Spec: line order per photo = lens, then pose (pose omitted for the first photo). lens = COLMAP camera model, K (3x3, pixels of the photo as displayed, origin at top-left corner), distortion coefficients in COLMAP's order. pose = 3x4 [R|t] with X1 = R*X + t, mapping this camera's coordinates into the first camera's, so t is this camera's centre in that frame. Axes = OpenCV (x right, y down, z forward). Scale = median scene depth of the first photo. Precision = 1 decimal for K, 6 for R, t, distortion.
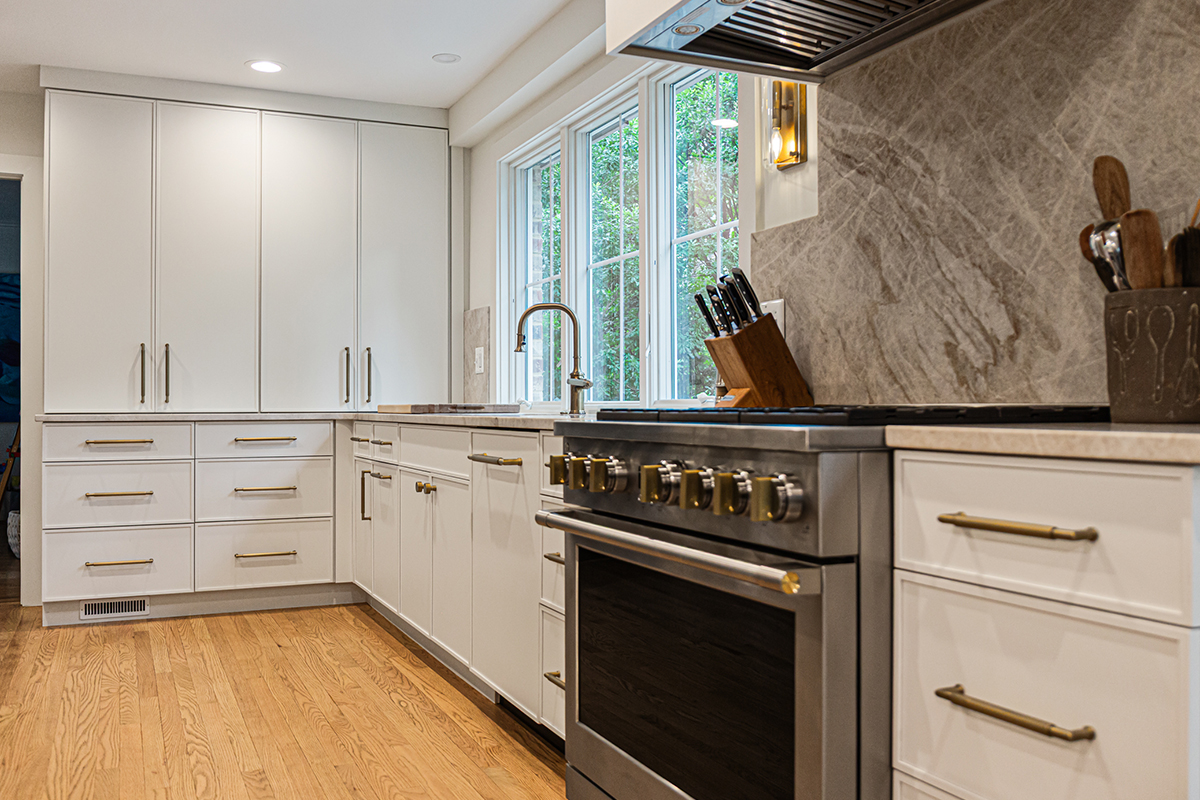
lens RADIAL K [[1045.7, 0, 601.6], [0, 1045.7, 388.7], [0, 0, 1]] dist [-0.030631, -0.020465]
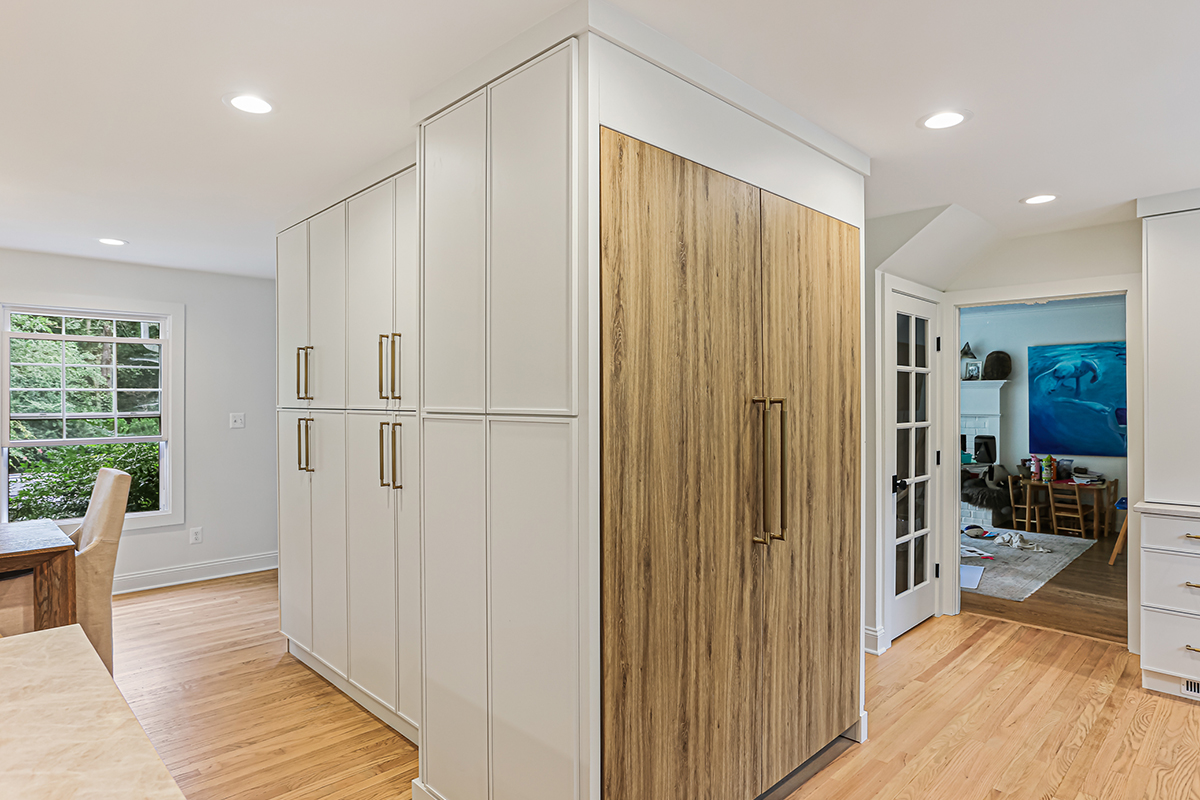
lens RADIAL K [[676.9, 0, 590.0], [0, 676.9, 402.3], [0, 0, 1]] dist [-0.042492, 0.018482]
pose [[0.326897, 0.003703, -0.945053, -0.083248], [0.017418, 0.999799, 0.009942, -0.198587], [0.944899, -0.019711, 0.326767, 0.332505]]
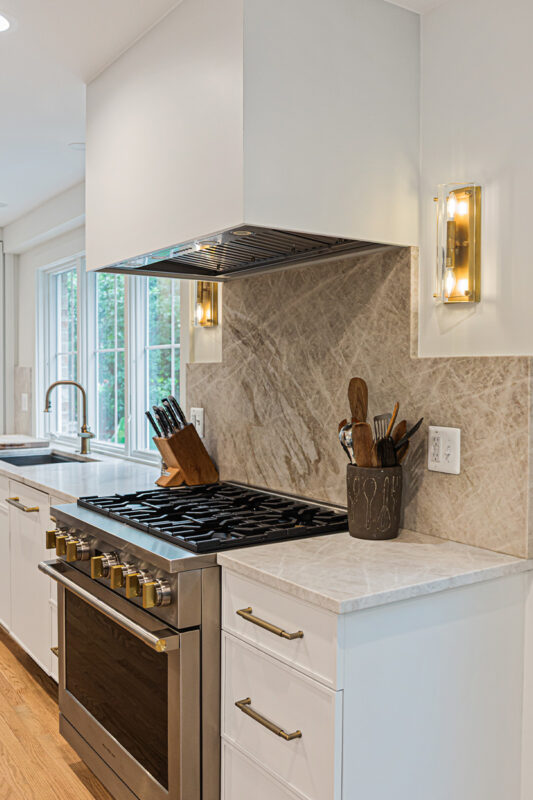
lens RADIAL K [[732.2, 0, 270.3], [0, 732.2, 389.3], [0, 0, 1]] dist [-0.026107, 0.000000]
pose [[0.983677, 0.000003, 0.179941, 0.083024], [-0.006807, 0.999285, 0.037194, -0.184926], [-0.179812, -0.037811, 0.982974, -0.162938]]
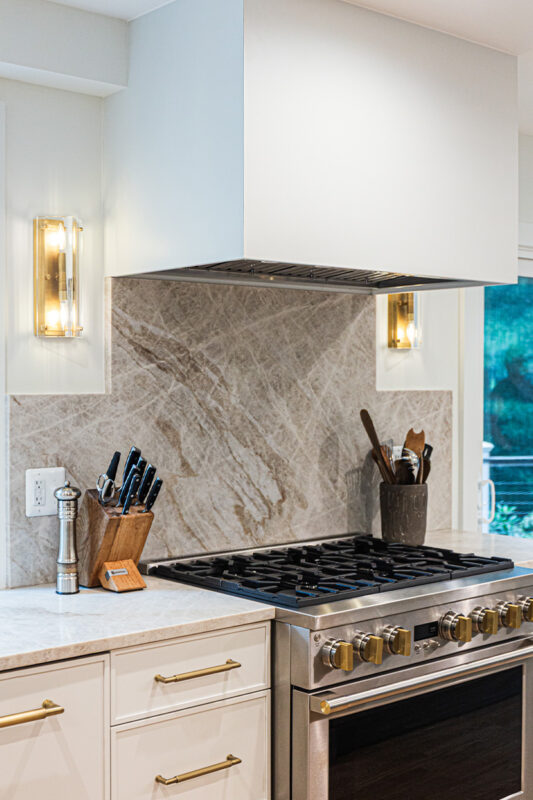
lens RADIAL K [[1069.3, 0, 250.5], [0, 1069.3, 400.2], [0, 0, 1]] dist [-0.047879, 0.000000]
pose [[-0.261050, -0.015195, 0.965206, -1.026647], [-0.013265, 0.999838, 0.012152, -0.194051], [-0.965234, -0.009631, -0.261210, 1.274926]]
